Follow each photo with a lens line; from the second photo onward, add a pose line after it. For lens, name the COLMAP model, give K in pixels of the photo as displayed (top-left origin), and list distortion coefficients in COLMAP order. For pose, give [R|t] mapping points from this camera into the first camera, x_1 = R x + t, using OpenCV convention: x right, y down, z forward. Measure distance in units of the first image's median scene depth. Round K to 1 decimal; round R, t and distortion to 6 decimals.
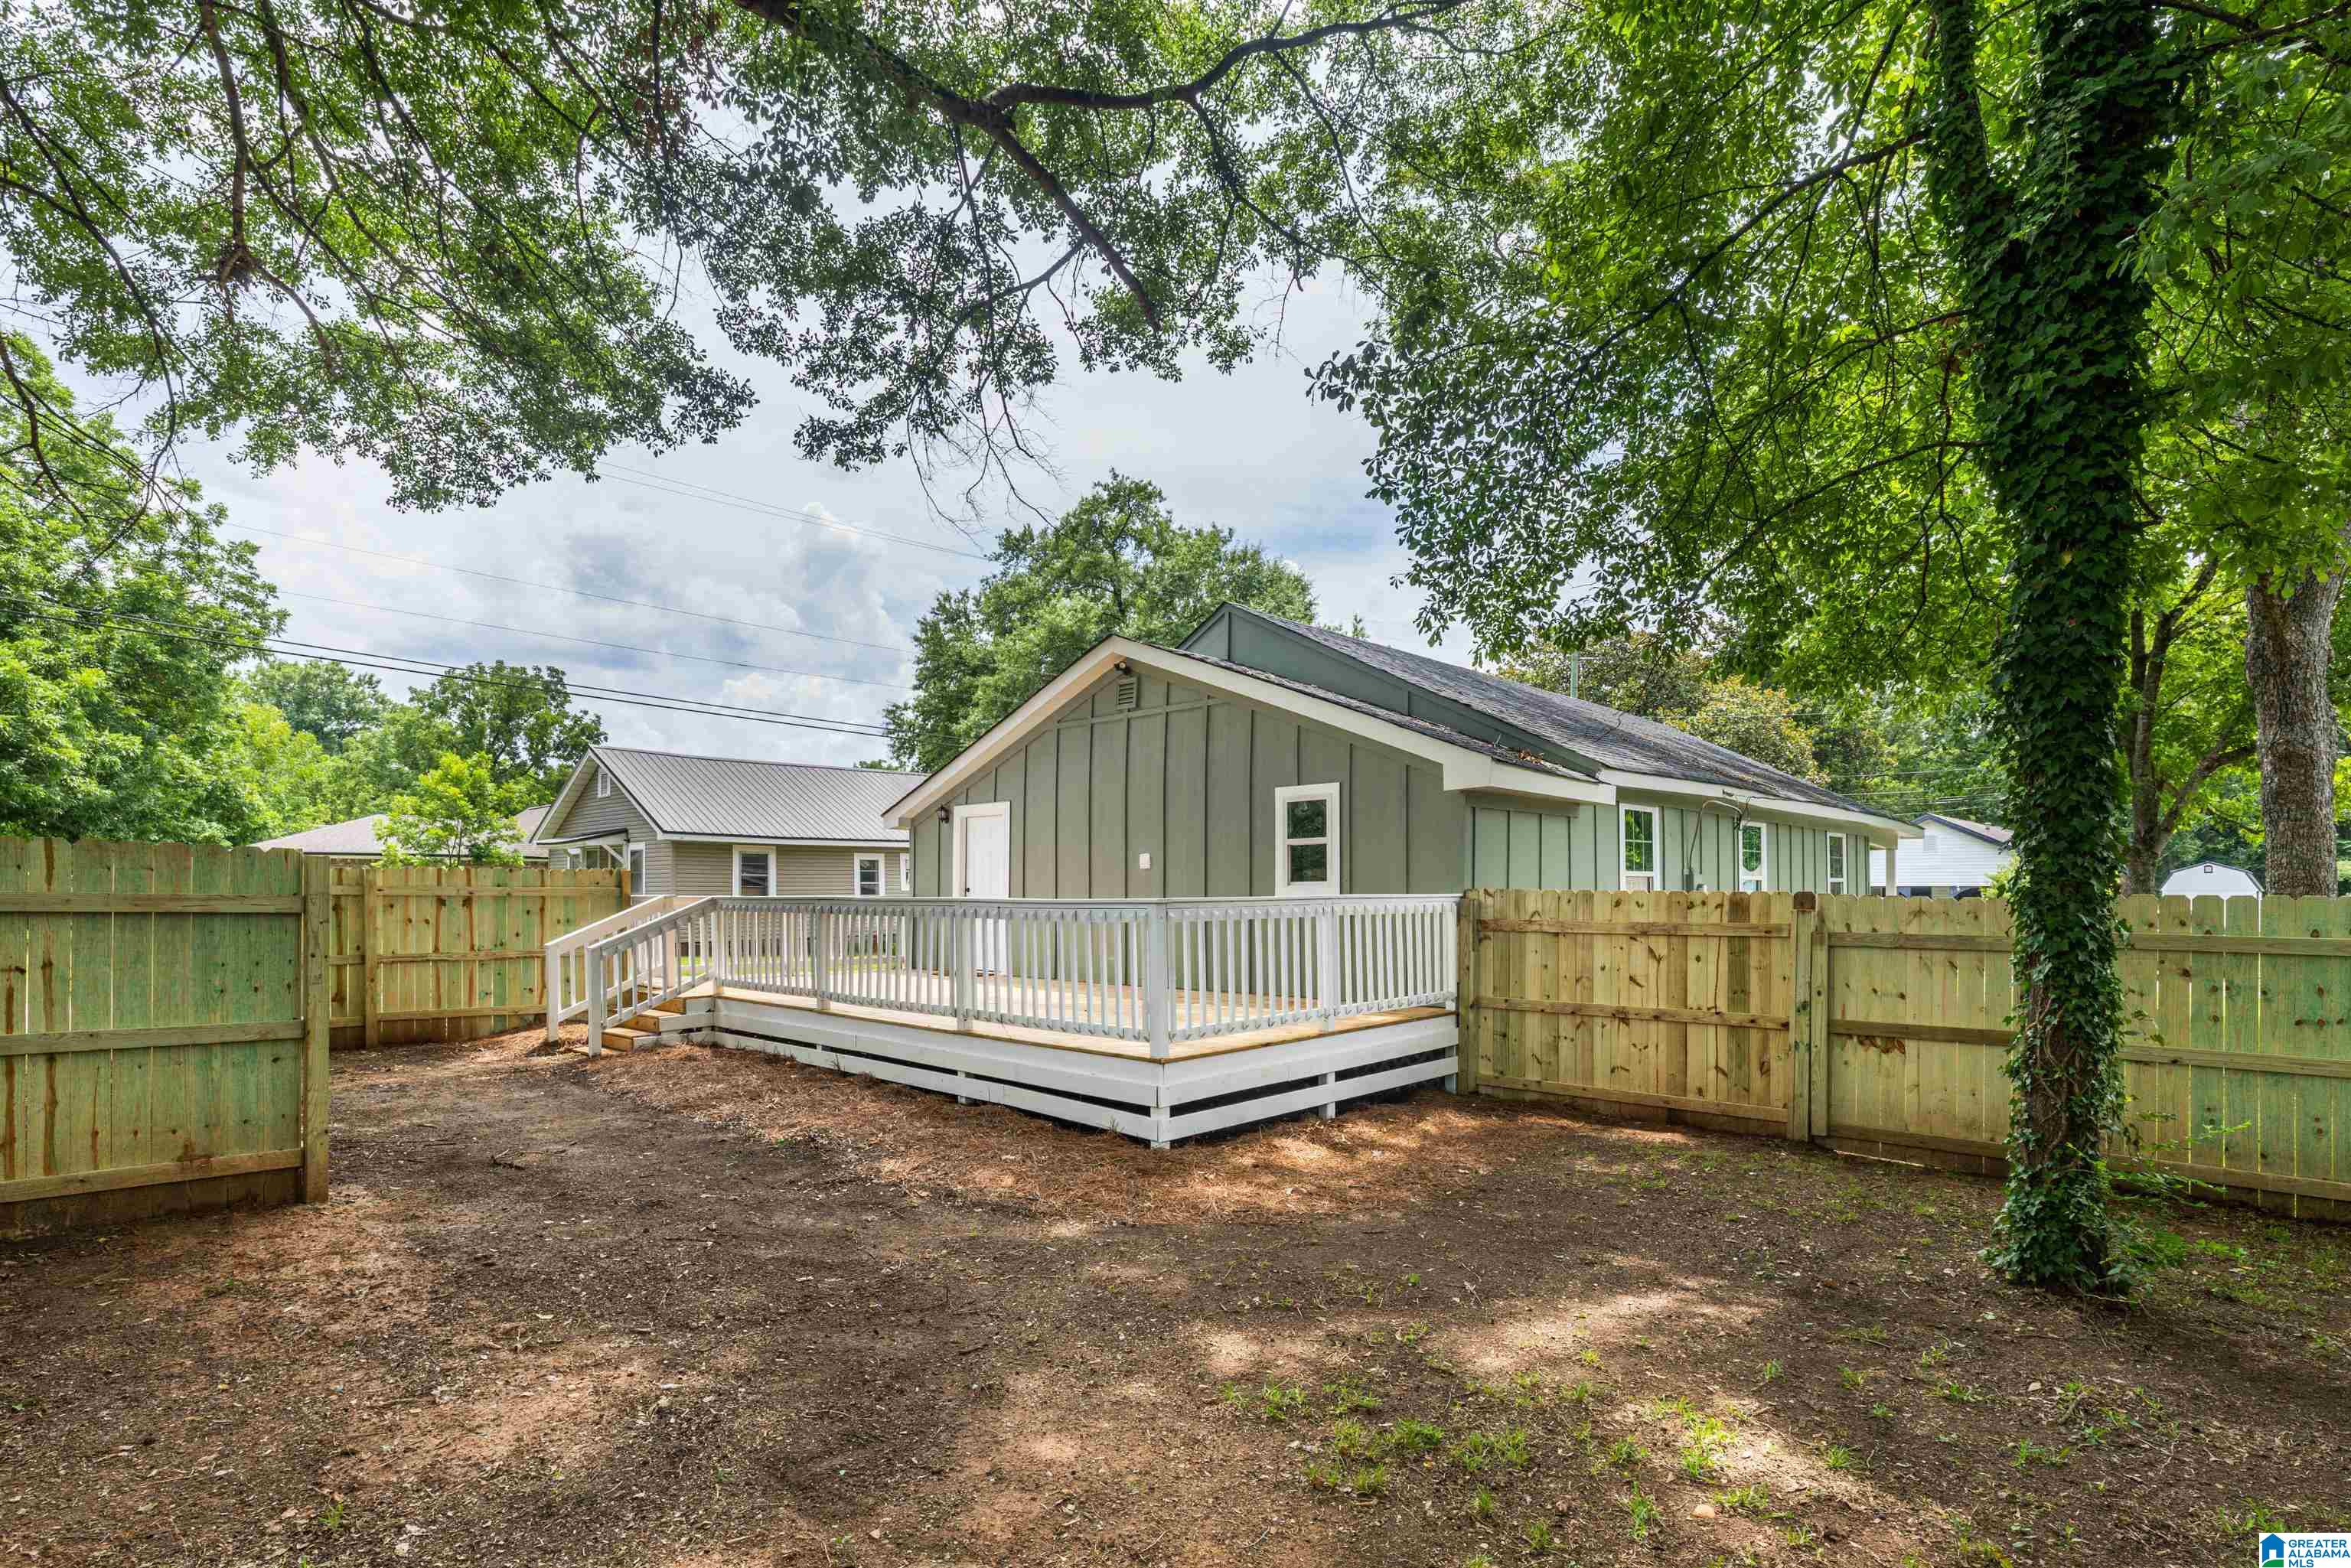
lens RADIAL K [[1047.7, 0, 1223.7], [0, 1047.7, 775.1], [0, 0, 1]] dist [0.023117, 0.000247]
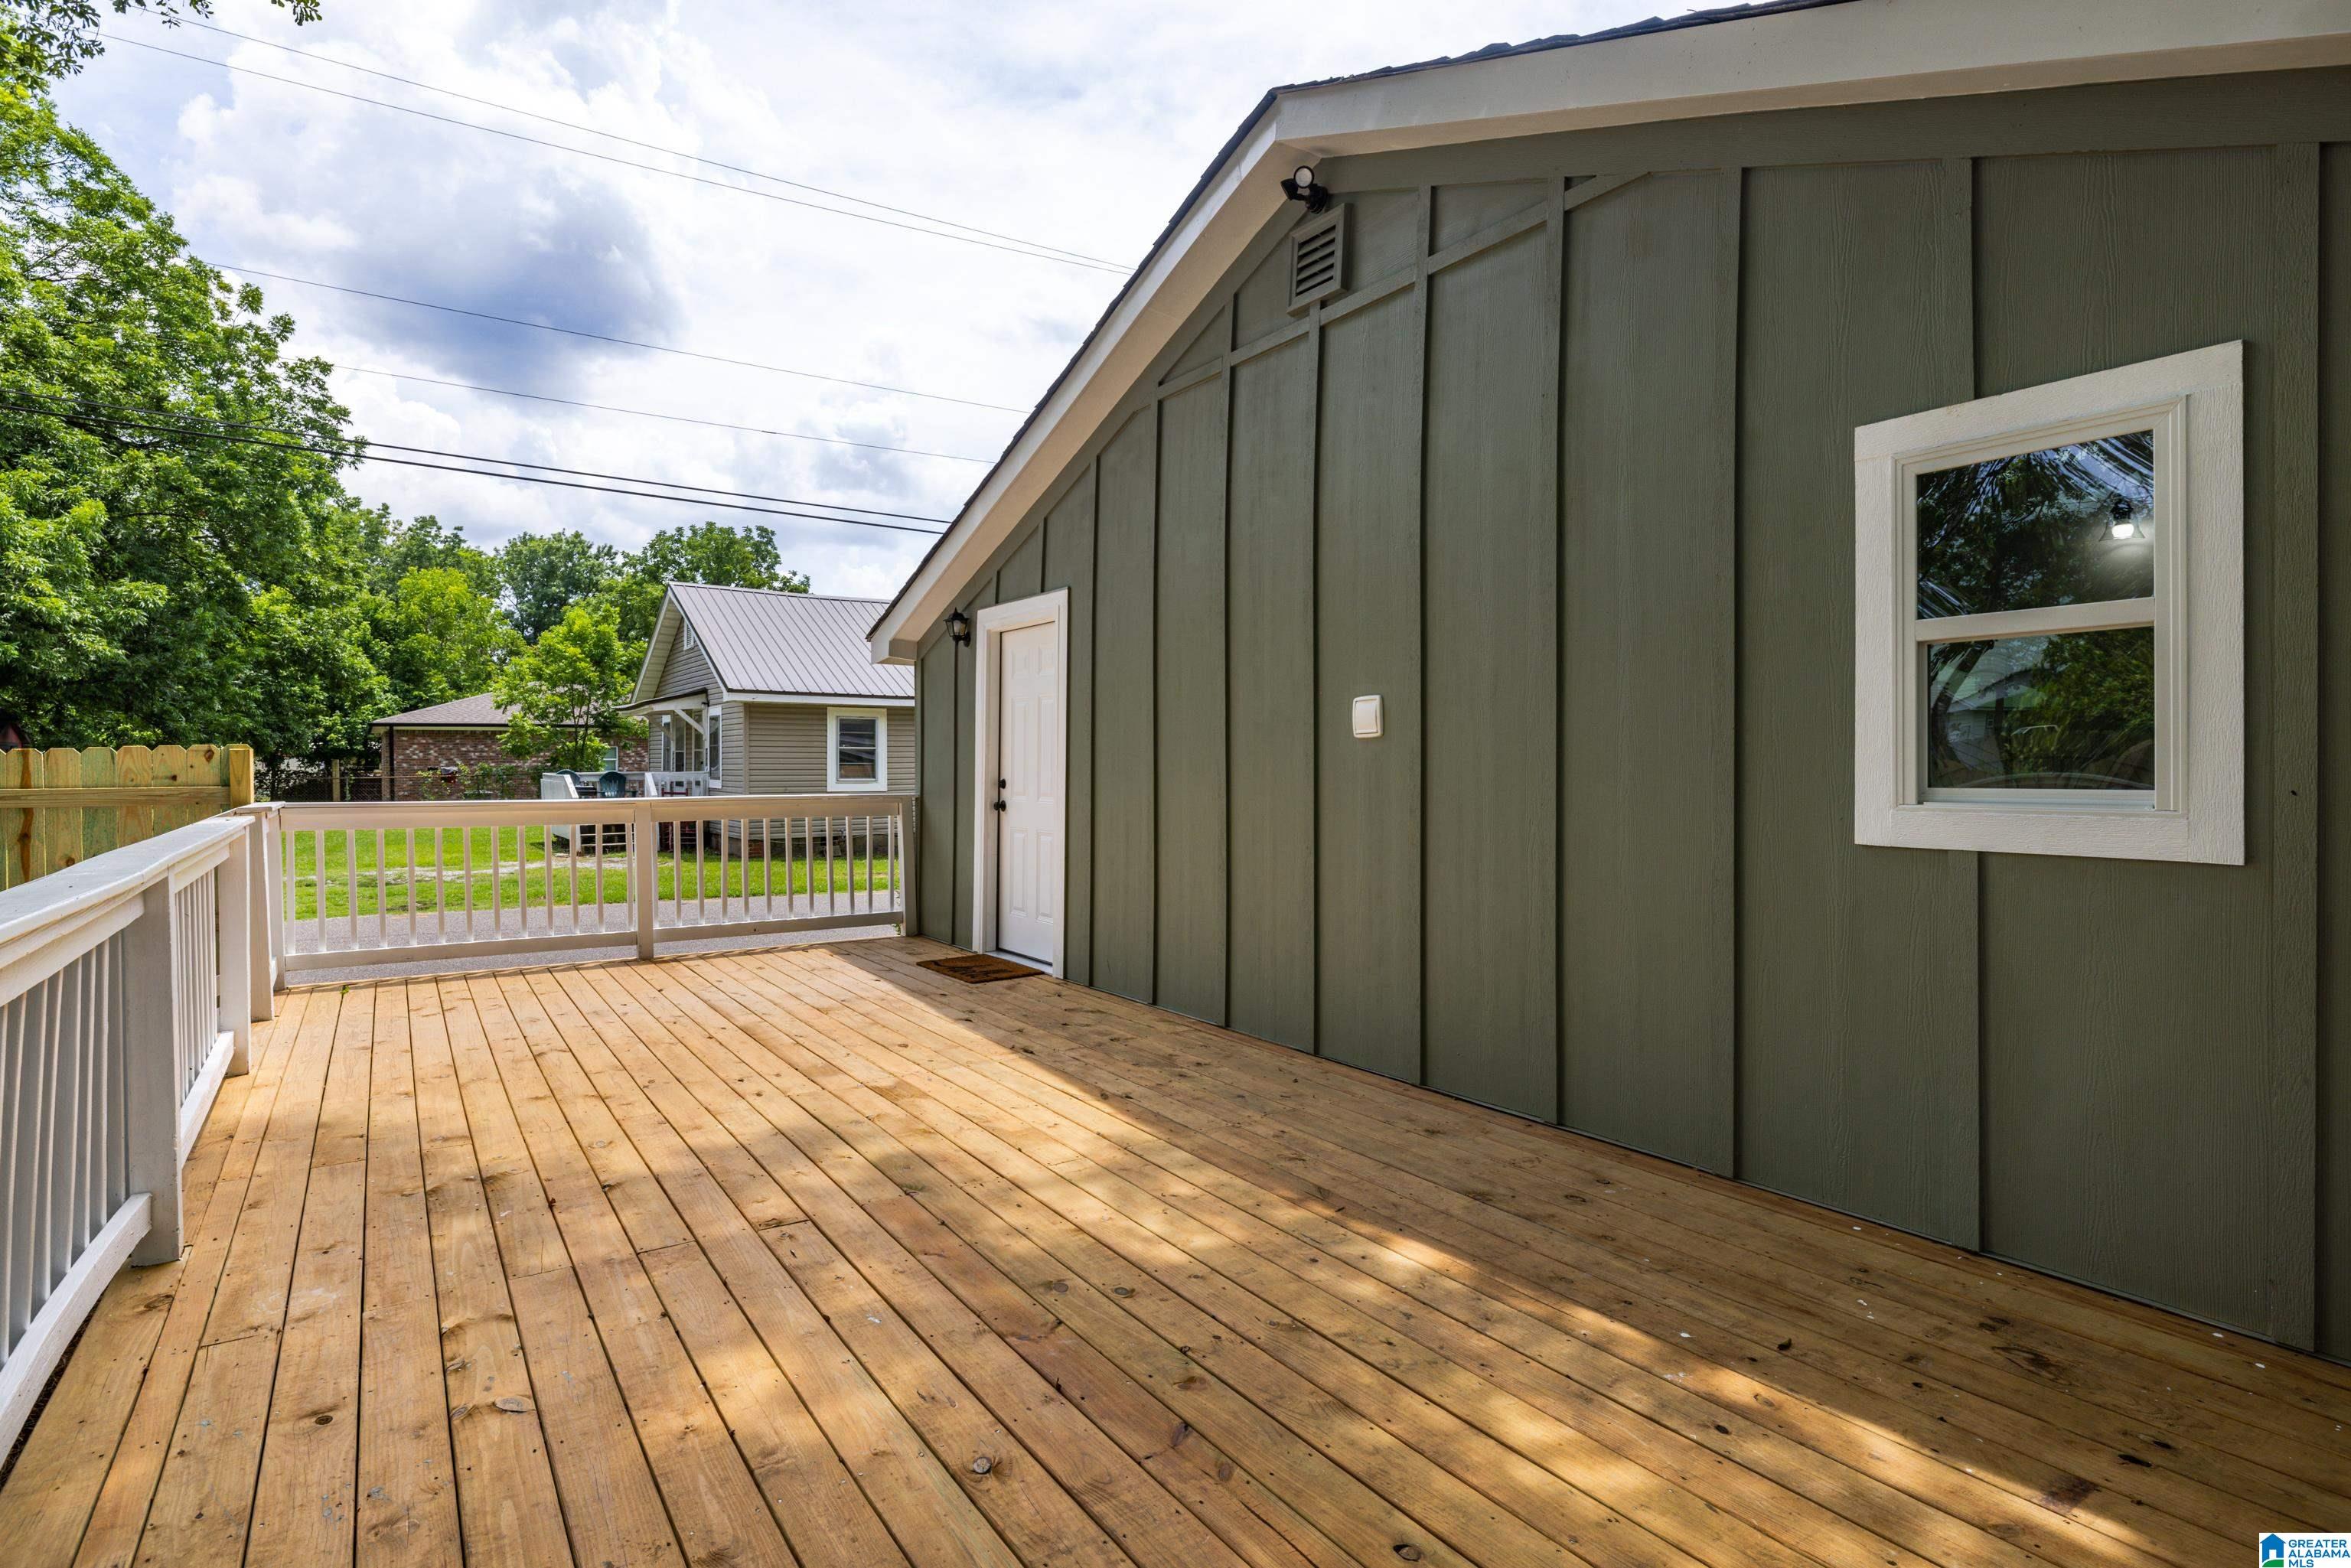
lens RADIAL K [[1182.6, 0, 1175.5], [0, 1182.6, 784.0], [0, 0, 1]] dist [0.001044, 0.000536]
pose [[0.966311, 0.000729, -0.257376, -0.014110], [0.032960, 0.991412, 0.126554, 0.020615], [0.255258, -0.130774, 0.957988, 0.236494]]
